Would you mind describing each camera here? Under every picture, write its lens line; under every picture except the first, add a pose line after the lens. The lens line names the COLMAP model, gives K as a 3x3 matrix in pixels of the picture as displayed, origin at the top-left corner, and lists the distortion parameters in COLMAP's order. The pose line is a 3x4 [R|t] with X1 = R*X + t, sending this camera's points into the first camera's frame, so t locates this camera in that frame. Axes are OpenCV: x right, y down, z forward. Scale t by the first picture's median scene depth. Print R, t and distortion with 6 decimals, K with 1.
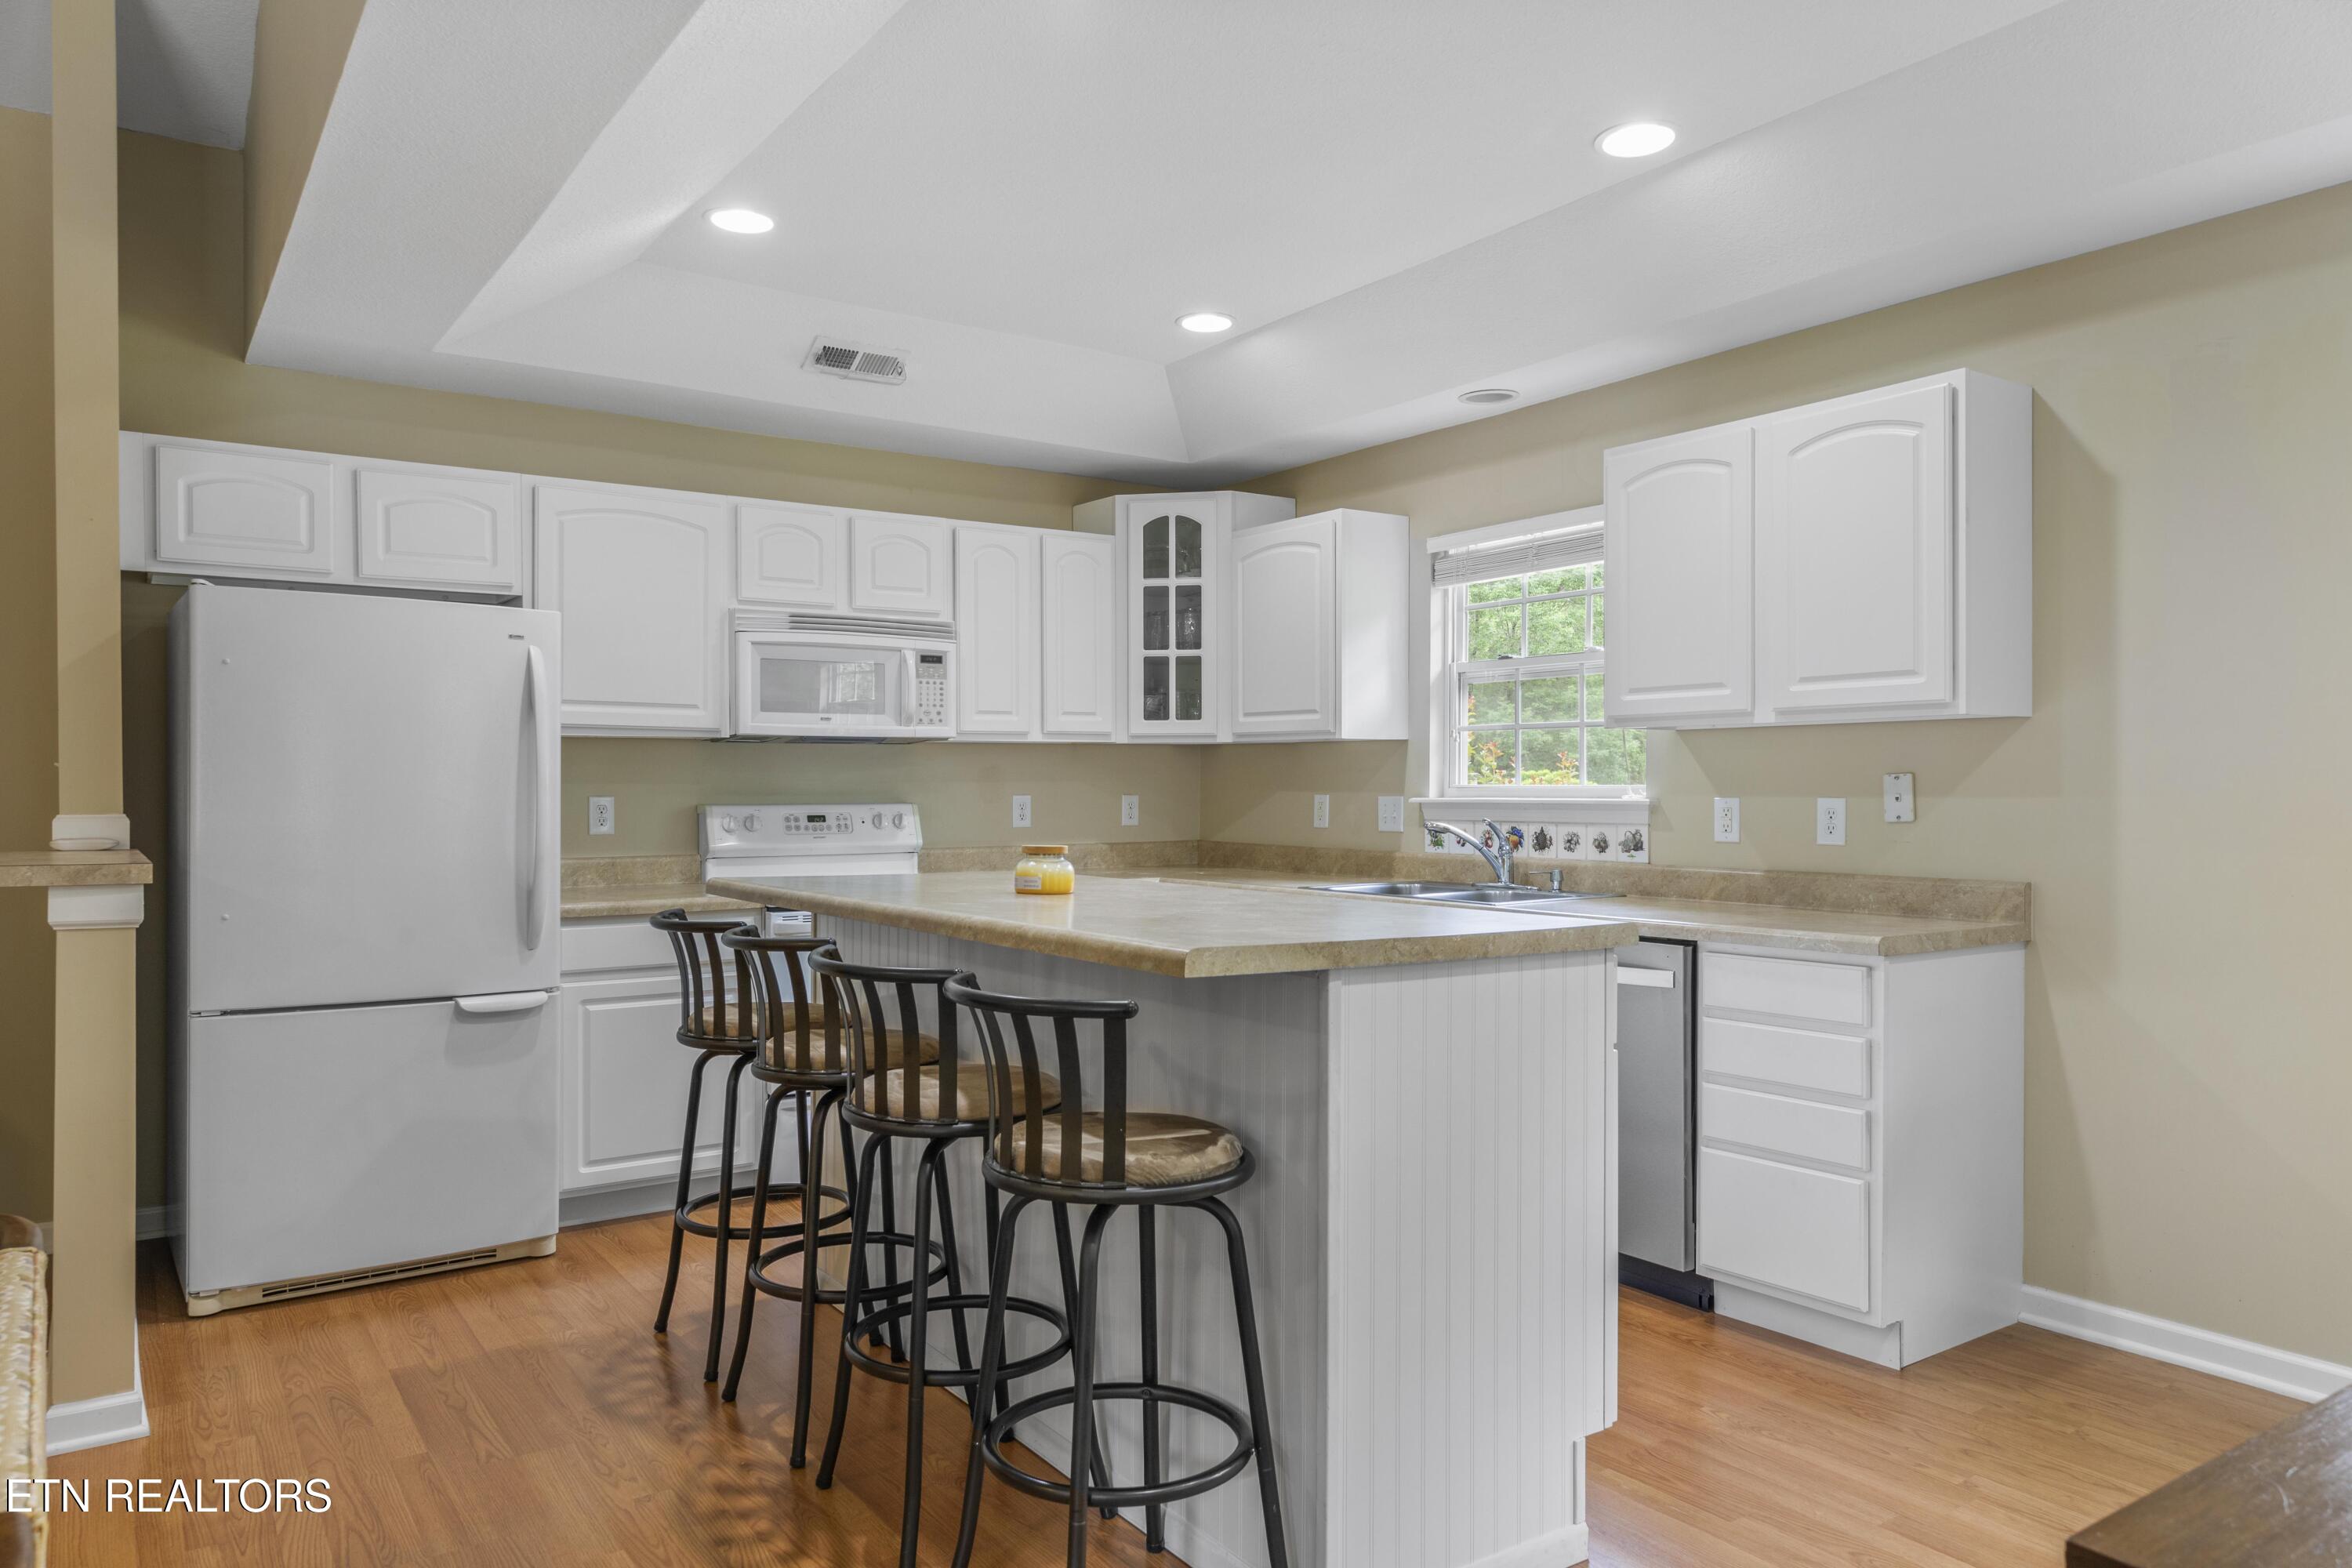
lens RADIAL K [[1550.7, 0, 1180.3], [0, 1550.7, 785.6], [0, 0, 1]] dist [0.035278, 0.001016]
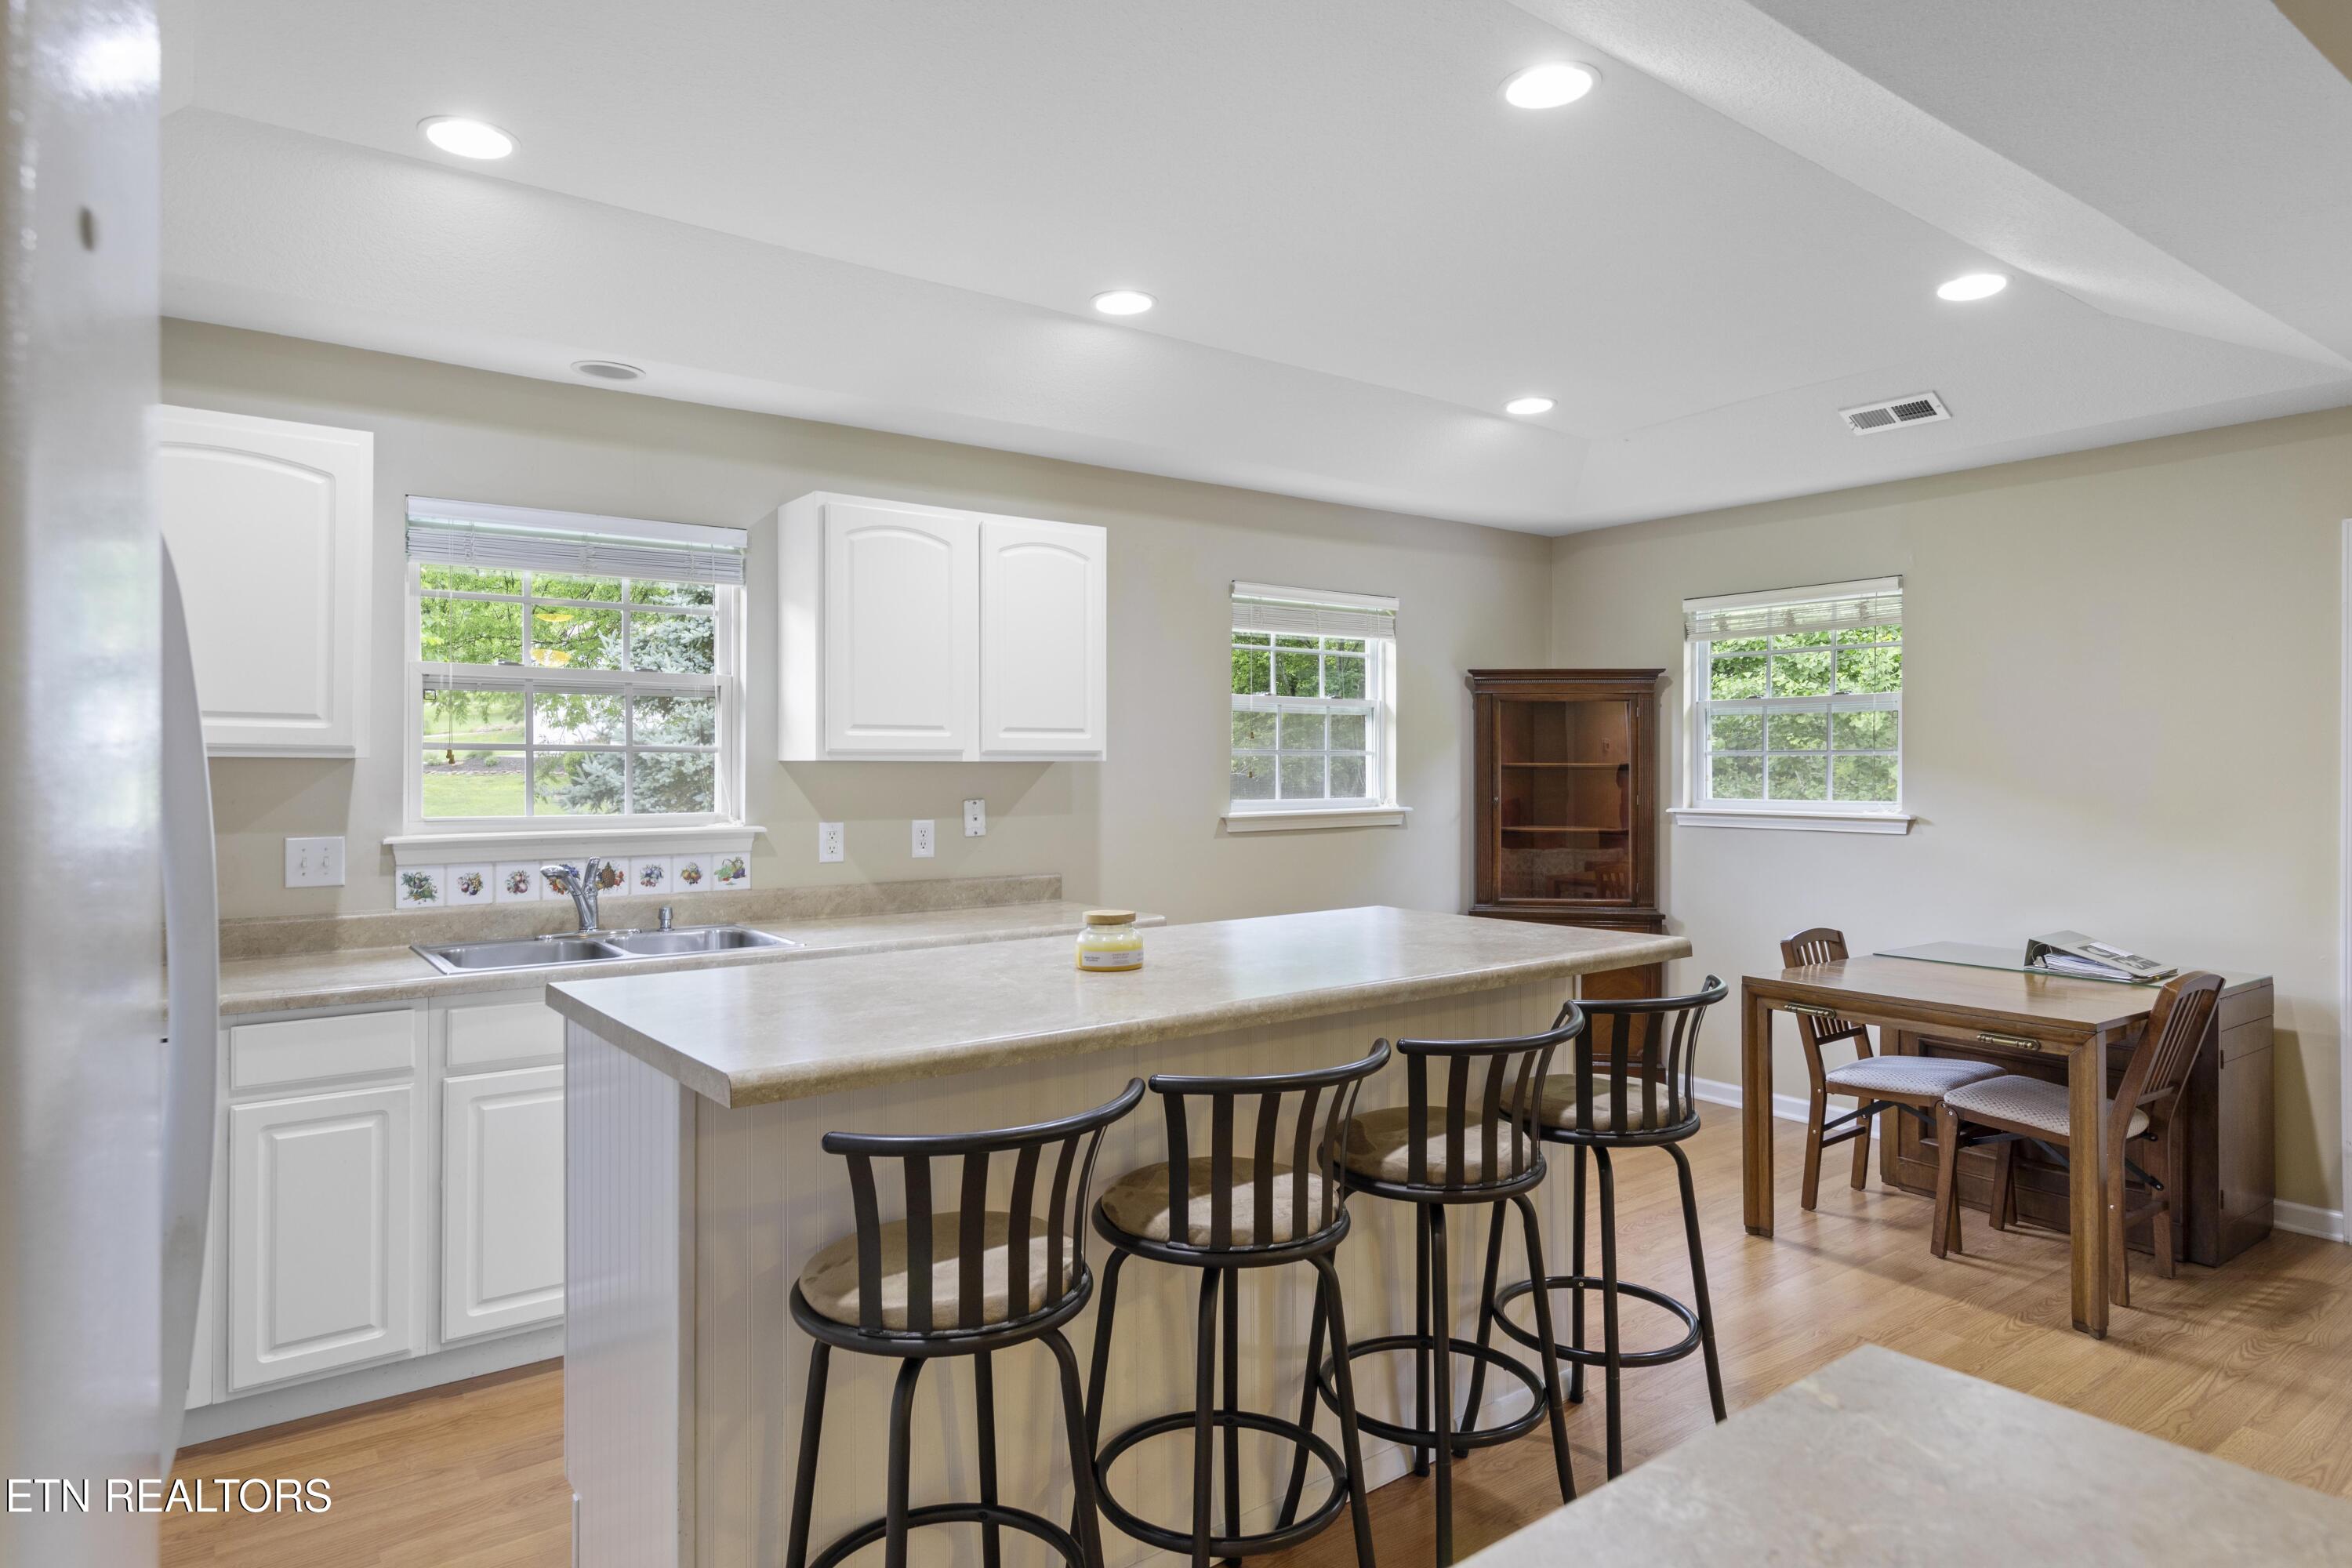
lens RADIAL K [[1342.3, 0, 1174.8], [0, 1342.3, 774.3], [0, 0, 1]] dist [-0.001999, -0.000977]
pose [[-0.032066, 0.001341, 0.999485, -0.785334], [0.004464, 0.999989, -0.001198, -0.031147], [-0.999476, 0.004424, -0.032071, 0.994045]]
